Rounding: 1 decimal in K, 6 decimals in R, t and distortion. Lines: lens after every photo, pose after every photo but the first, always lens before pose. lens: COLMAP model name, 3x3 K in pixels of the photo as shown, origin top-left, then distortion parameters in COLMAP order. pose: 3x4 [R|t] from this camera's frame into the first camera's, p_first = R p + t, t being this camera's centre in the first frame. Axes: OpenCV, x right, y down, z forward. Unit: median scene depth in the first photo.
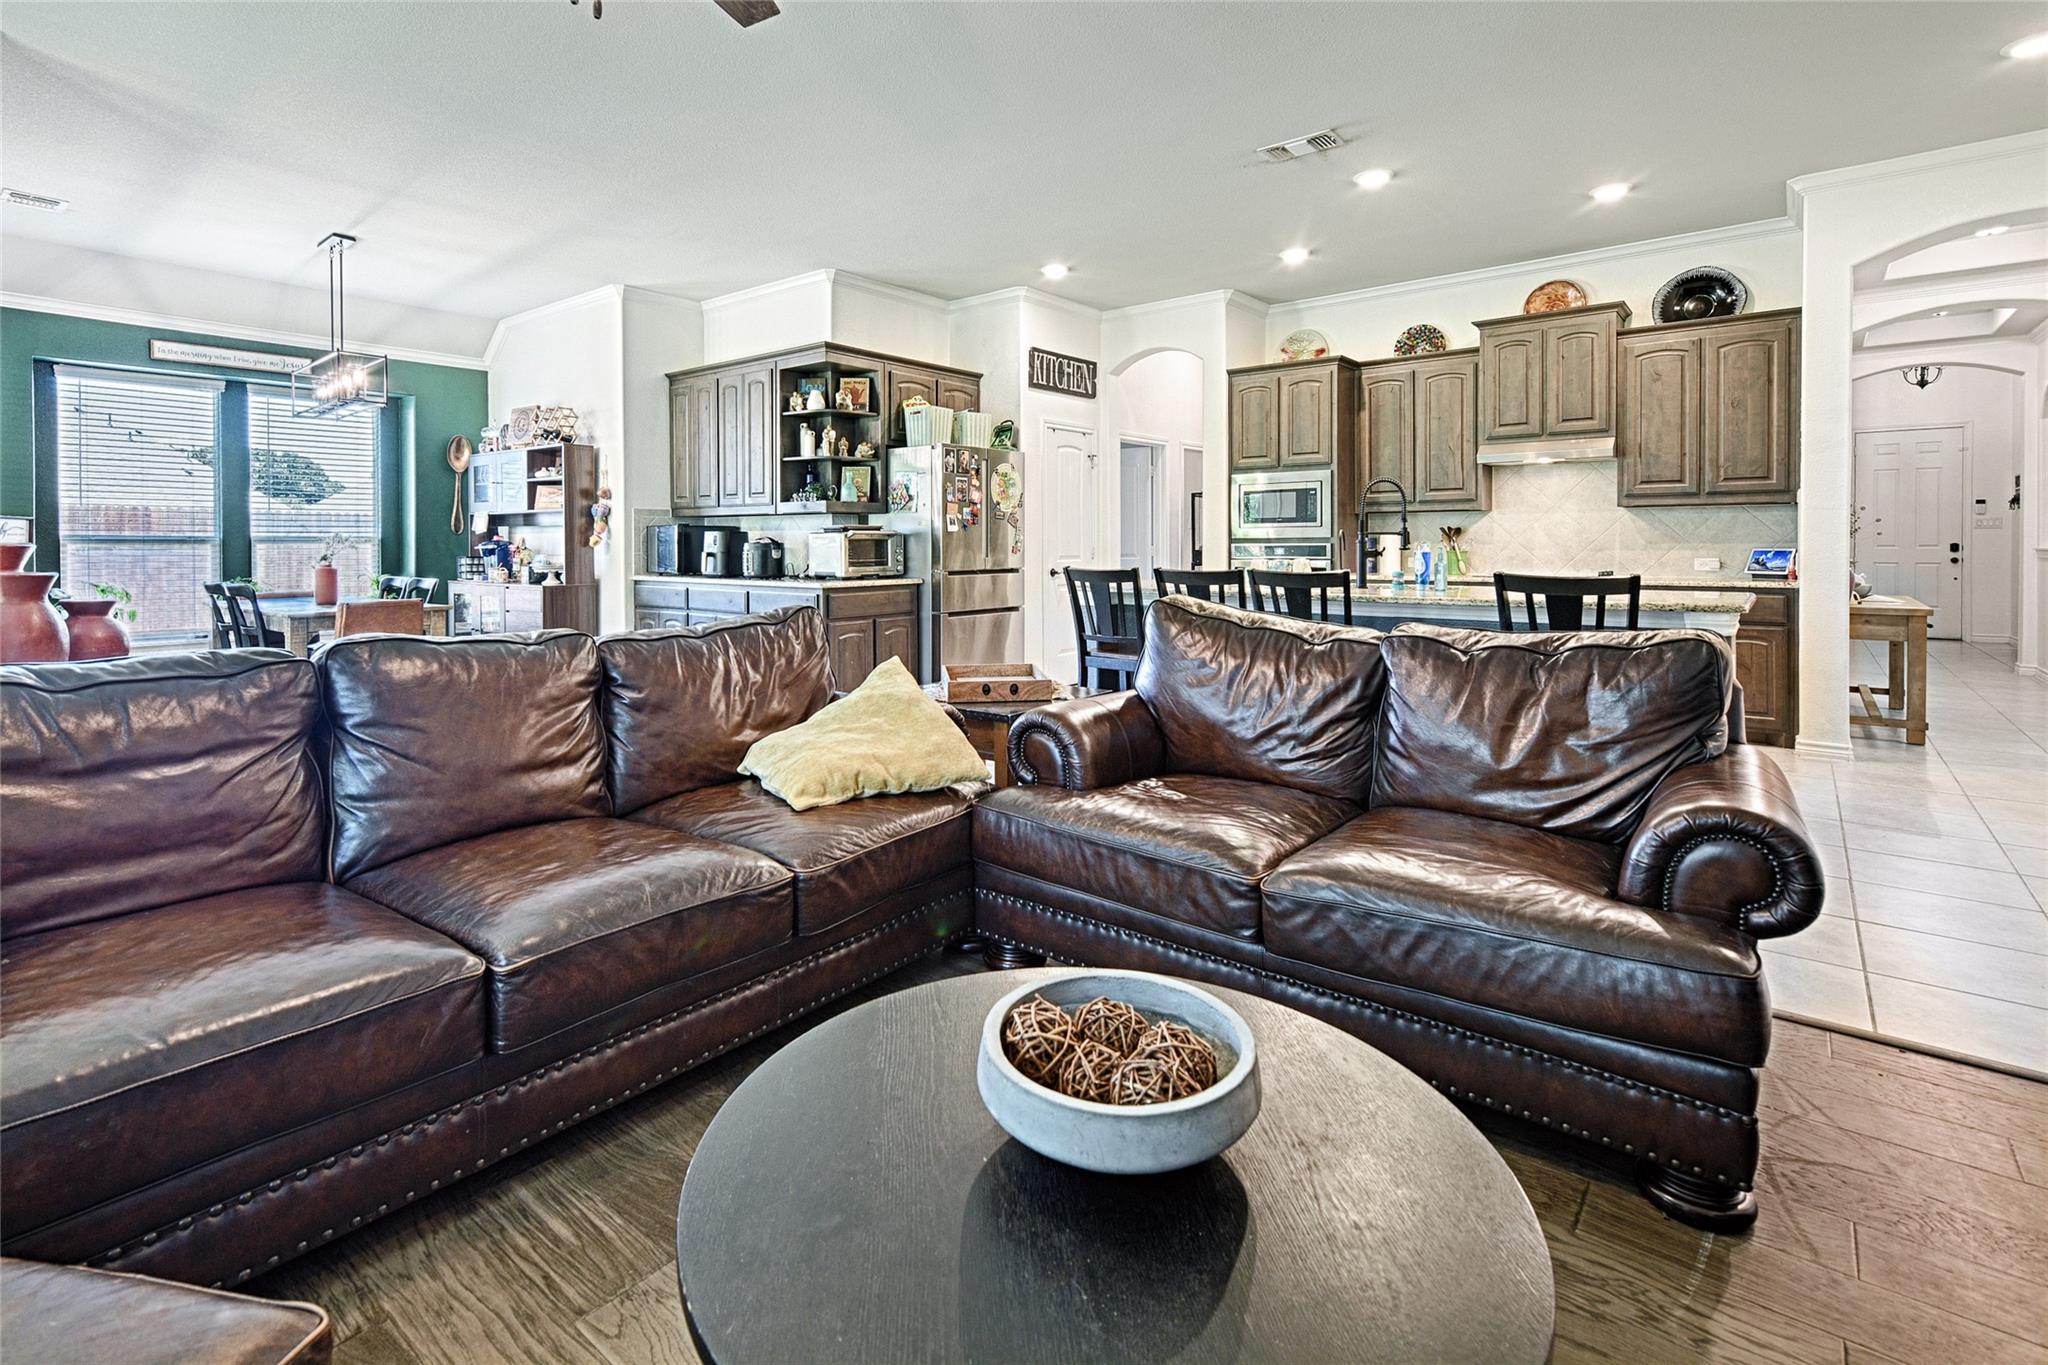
lens RADIAL K [[954.2, 0, 1032.3], [0, 954.2, 558.5], [0, 0, 1]] dist [-0.000864, -0.000241]
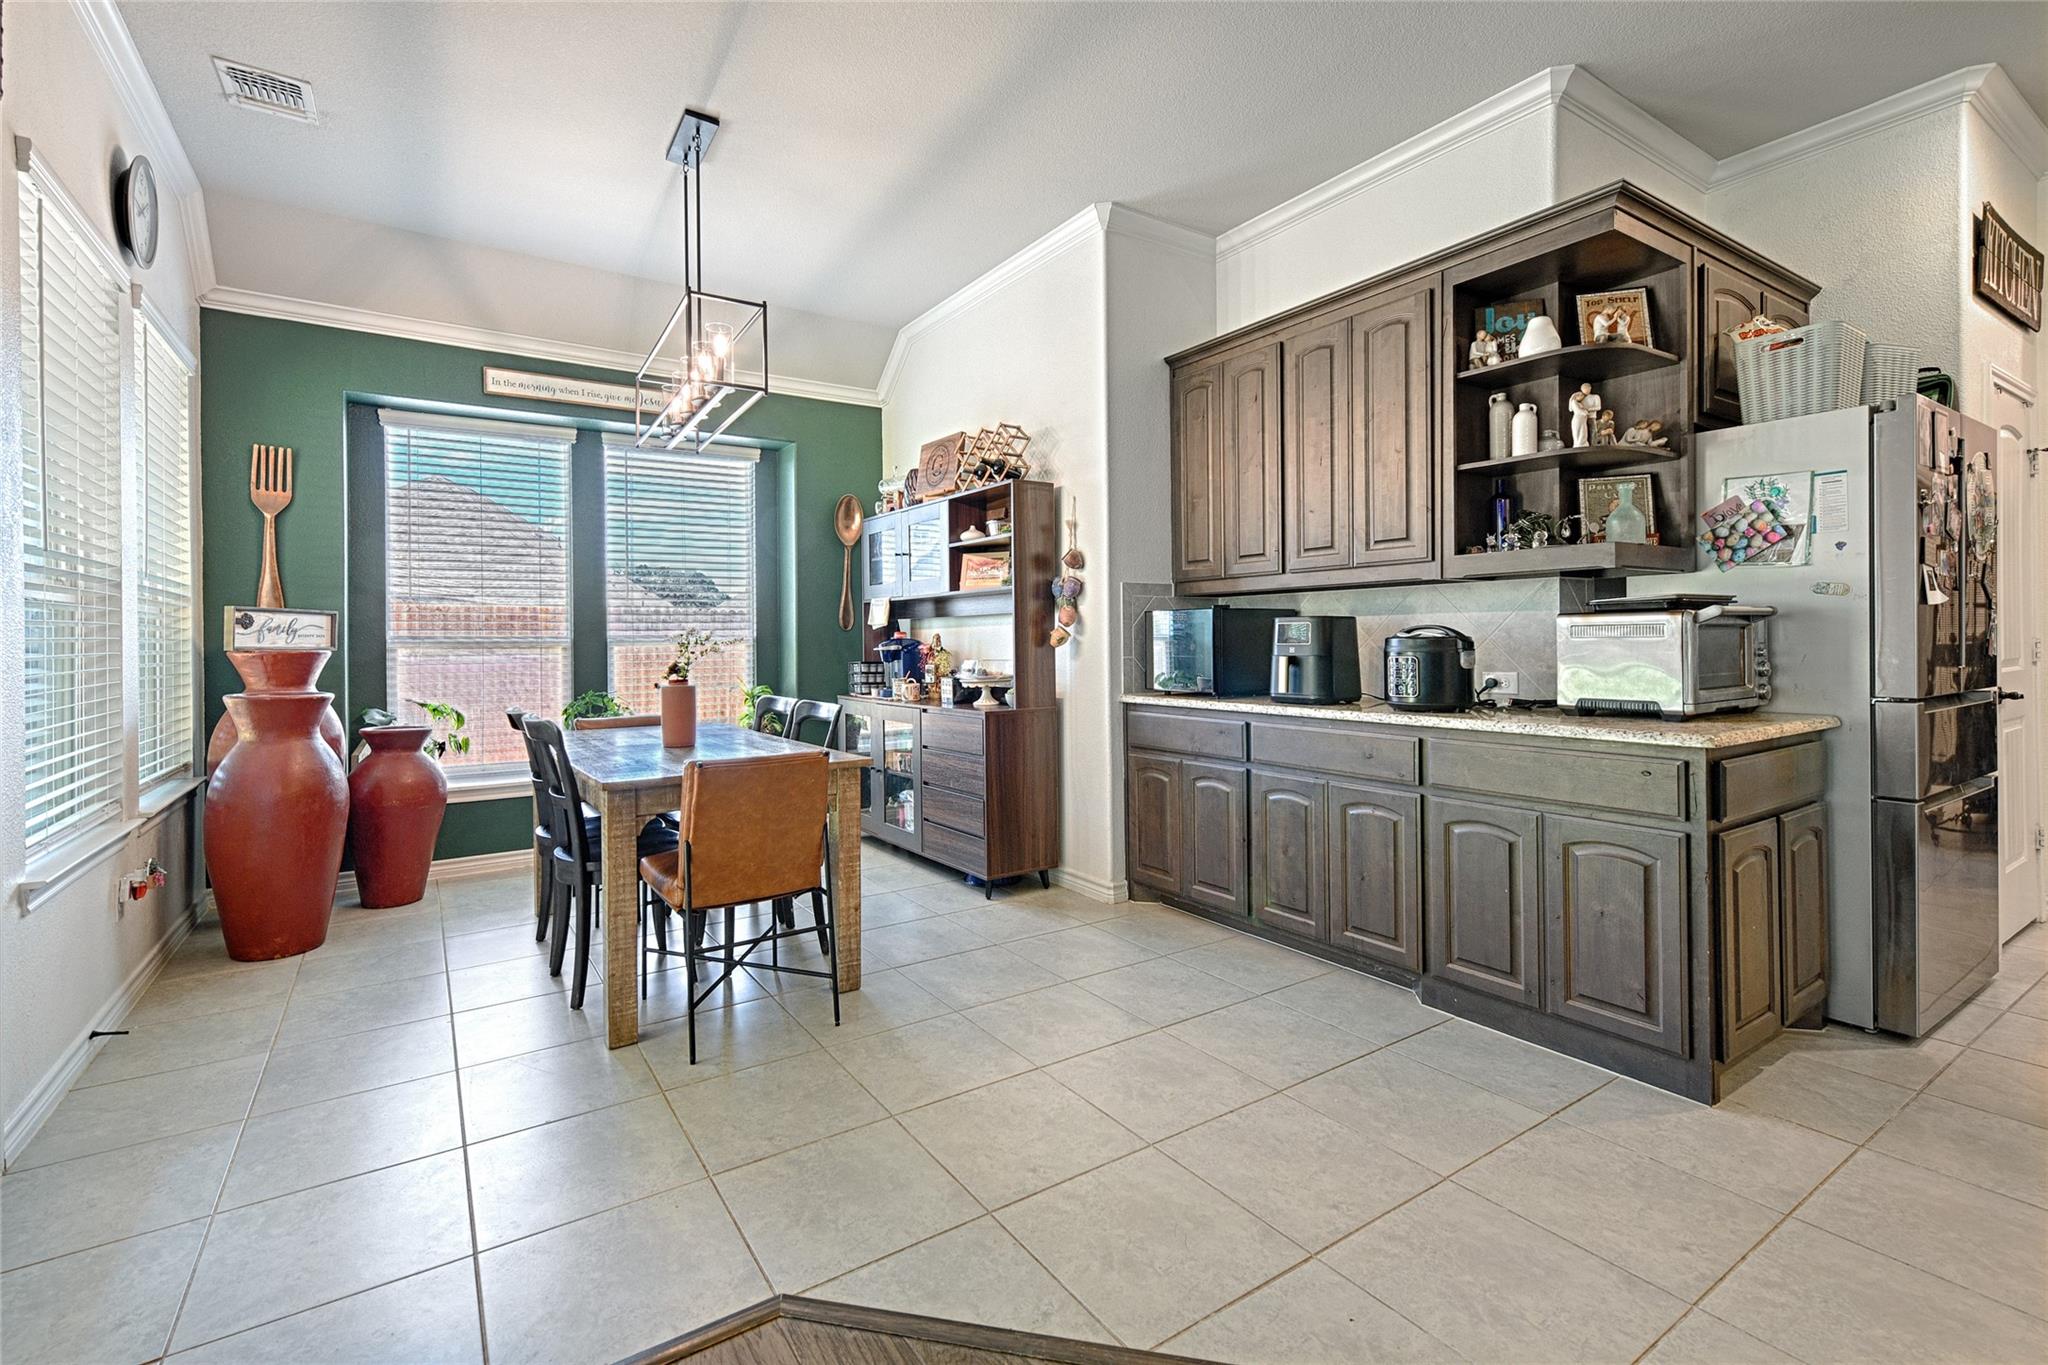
lens RADIAL K [[917.7, 0, 1028.2], [0, 917.7, 641.1], [0, 0, 1]] dist [0.000061, -0.000095]
pose [[0.952244, -0.009151, -0.305202, -0.297617], [0.004957, 0.999882, -0.014512, -0.007496], [0.305299, 0.012306, 0.952177, 0.434589]]
